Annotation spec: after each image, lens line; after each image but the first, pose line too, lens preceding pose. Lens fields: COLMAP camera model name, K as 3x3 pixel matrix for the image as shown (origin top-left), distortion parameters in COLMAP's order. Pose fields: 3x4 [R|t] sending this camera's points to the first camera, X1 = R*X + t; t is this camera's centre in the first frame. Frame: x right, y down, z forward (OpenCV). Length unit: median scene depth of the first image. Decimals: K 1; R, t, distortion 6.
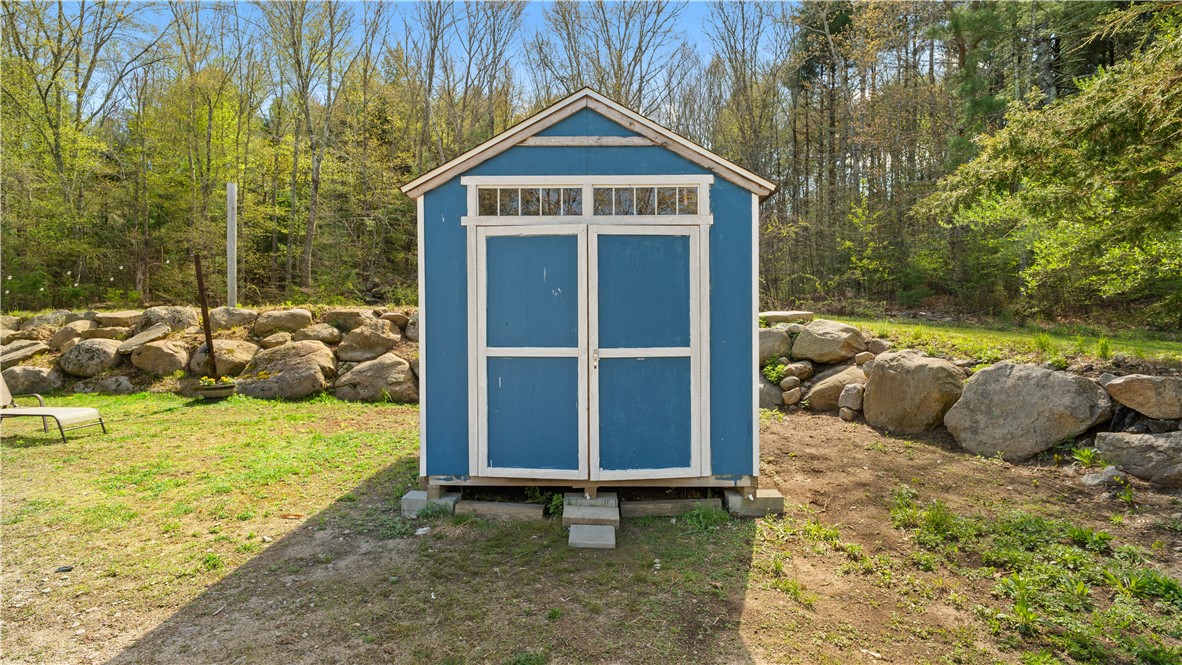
lens RADIAL K [[555.8, 0, 591.0], [0, 555.8, 332.5], [0, 0, 1]] dist [-0.001250, 0.000321]
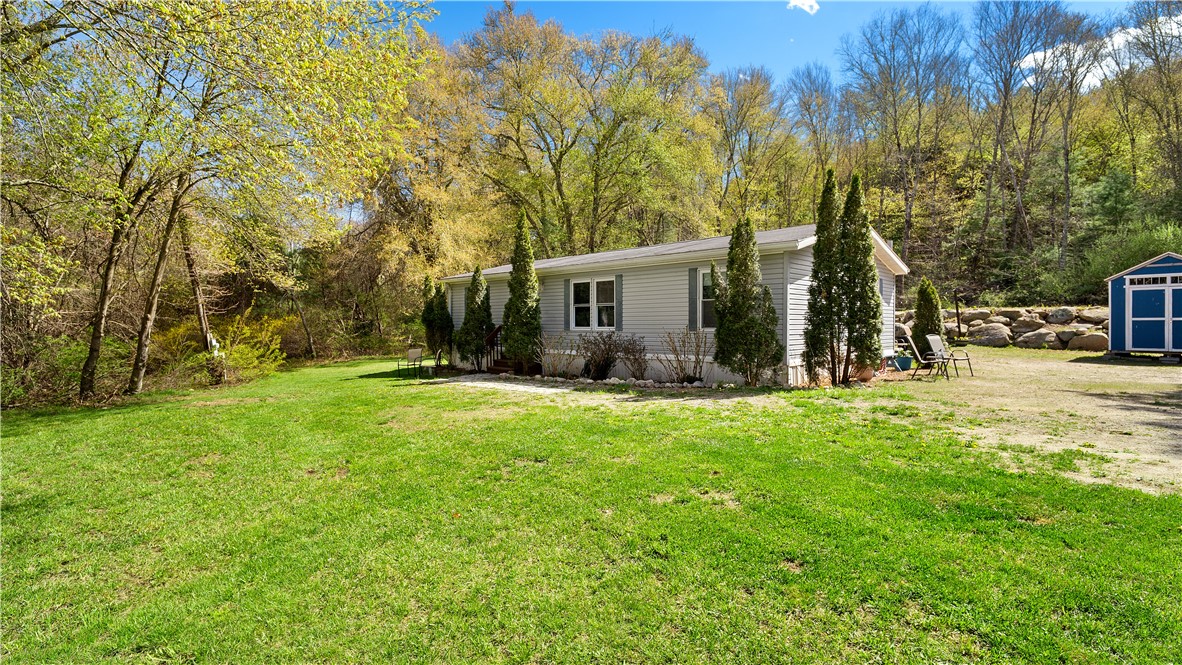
lens RADIAL K [[555.8, 0, 591.0], [0, 555.8, 332.5], [0, 0, 1]] dist [-0.001250, 0.000321]
pose [[0.675283, 0.009006, -0.737504, 0.130523], [-0.008866, 0.999952, 0.004093, 0.147037], [0.737505, 0.003775, 0.675331, -4.532686]]
